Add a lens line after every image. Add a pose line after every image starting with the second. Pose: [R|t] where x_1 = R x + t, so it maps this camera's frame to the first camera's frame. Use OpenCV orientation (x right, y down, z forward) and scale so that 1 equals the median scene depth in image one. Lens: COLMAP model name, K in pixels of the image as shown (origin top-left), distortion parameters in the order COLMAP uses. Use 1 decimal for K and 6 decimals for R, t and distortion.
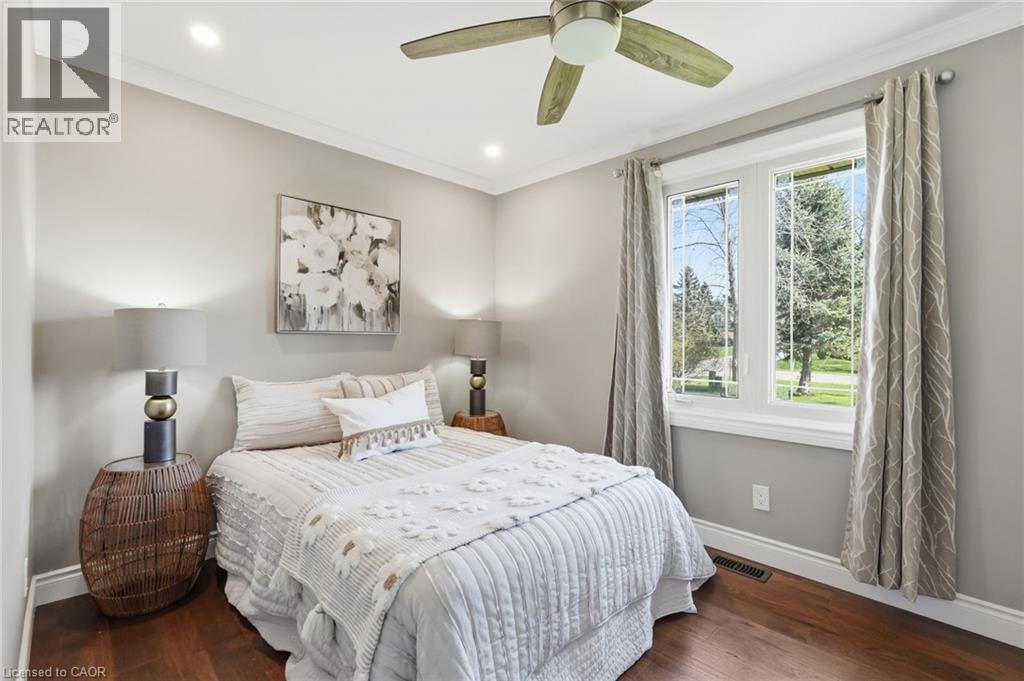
lens RADIAL K [[462.3, 0, 511.4], [0, 462.3, 326.2], [0, 0, 1]] dist [-0.002738, 0.000852]
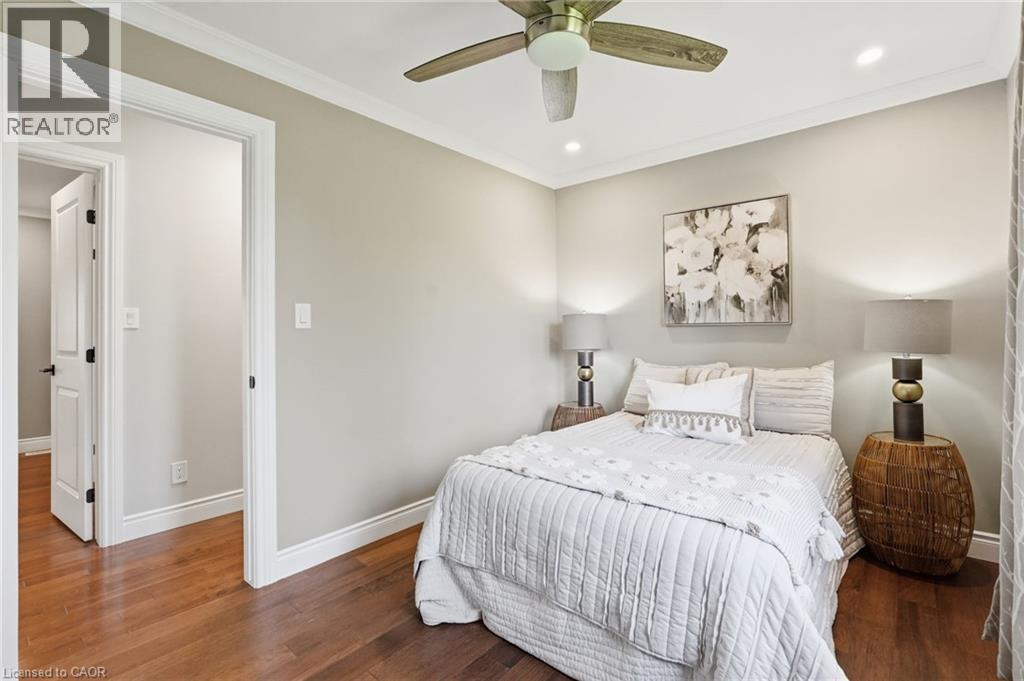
lens RADIAL K [[462.3, 0, 511.4], [0, 462.3, 326.2], [0, 0, 1]] dist [-0.002738, 0.000852]
pose [[0.095306, -0.008998, -0.995407, 0.653022], [0.049342, 0.998773, -0.004304, -0.000066], [0.994224, -0.048705, 0.095633, 0.426356]]
